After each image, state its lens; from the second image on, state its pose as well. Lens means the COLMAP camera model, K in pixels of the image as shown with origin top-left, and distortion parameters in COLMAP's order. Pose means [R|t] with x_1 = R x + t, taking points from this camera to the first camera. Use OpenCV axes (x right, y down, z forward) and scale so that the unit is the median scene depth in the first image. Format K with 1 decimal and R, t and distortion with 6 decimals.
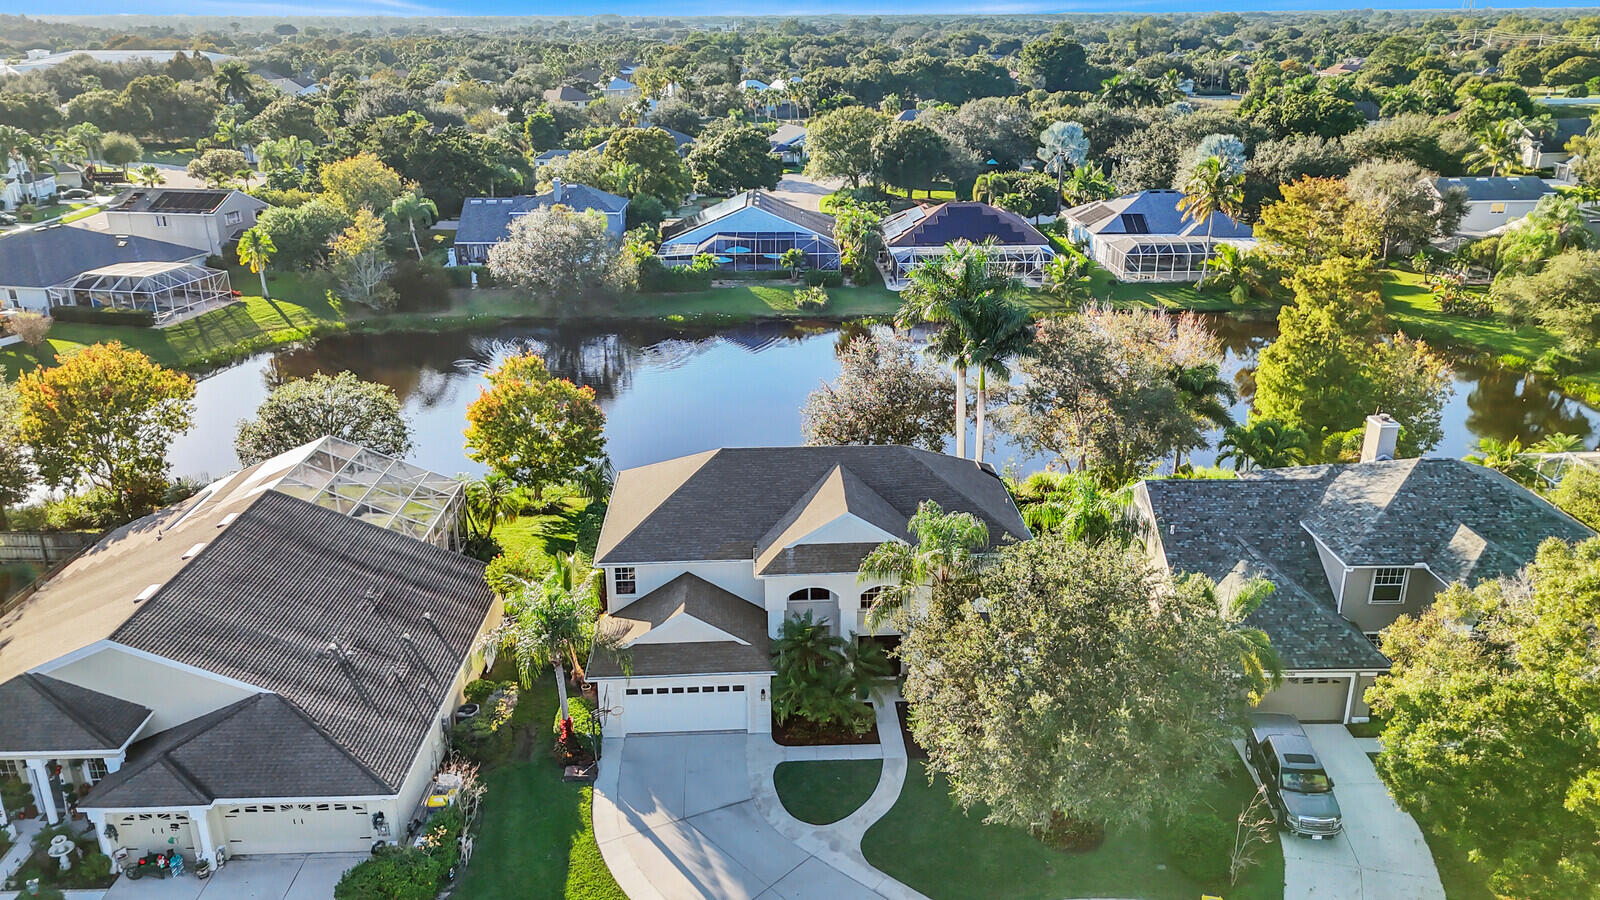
lens RADIAL K [[1179.8, 0, 800.0], [0, 1179.8, 450.0], [0, 0, 1]] dist [0.047070, -0.039639]
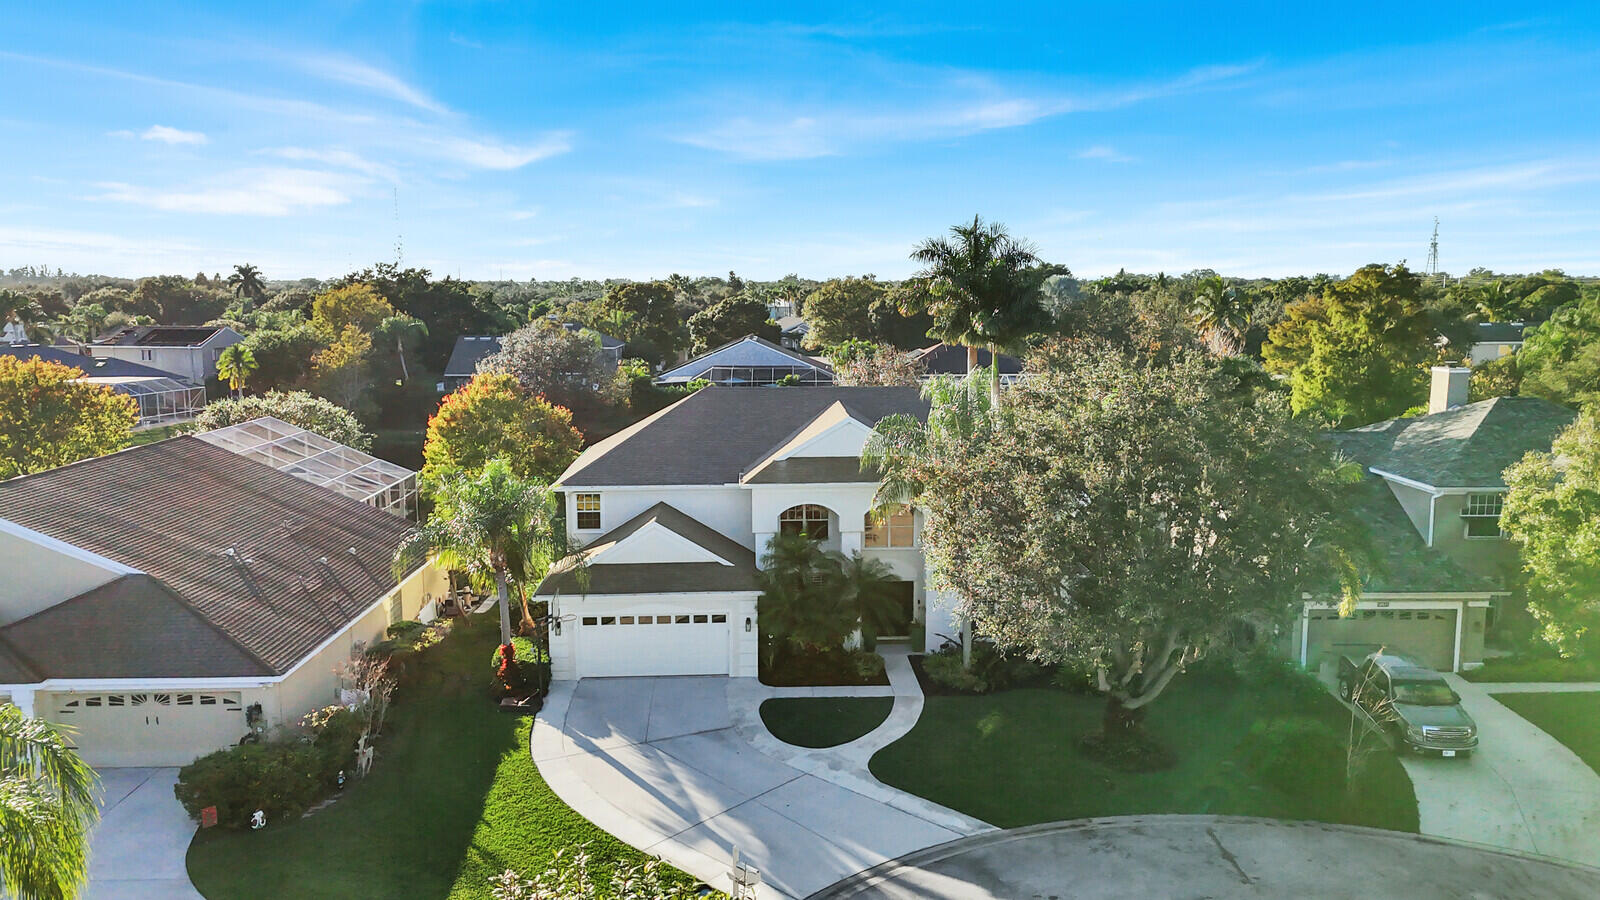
lens RADIAL K [[1179.8, 0, 800.0], [0, 1179.8, 450.0], [0, 0, 1]] dist [0.047070, -0.039639]
pose [[0.999999, 0.001241, 0.000553, 0.004255], [-0.001098, 0.977766, -0.209697, 0.253944], [-0.000801, 0.209697, 0.977766, 0.162279]]
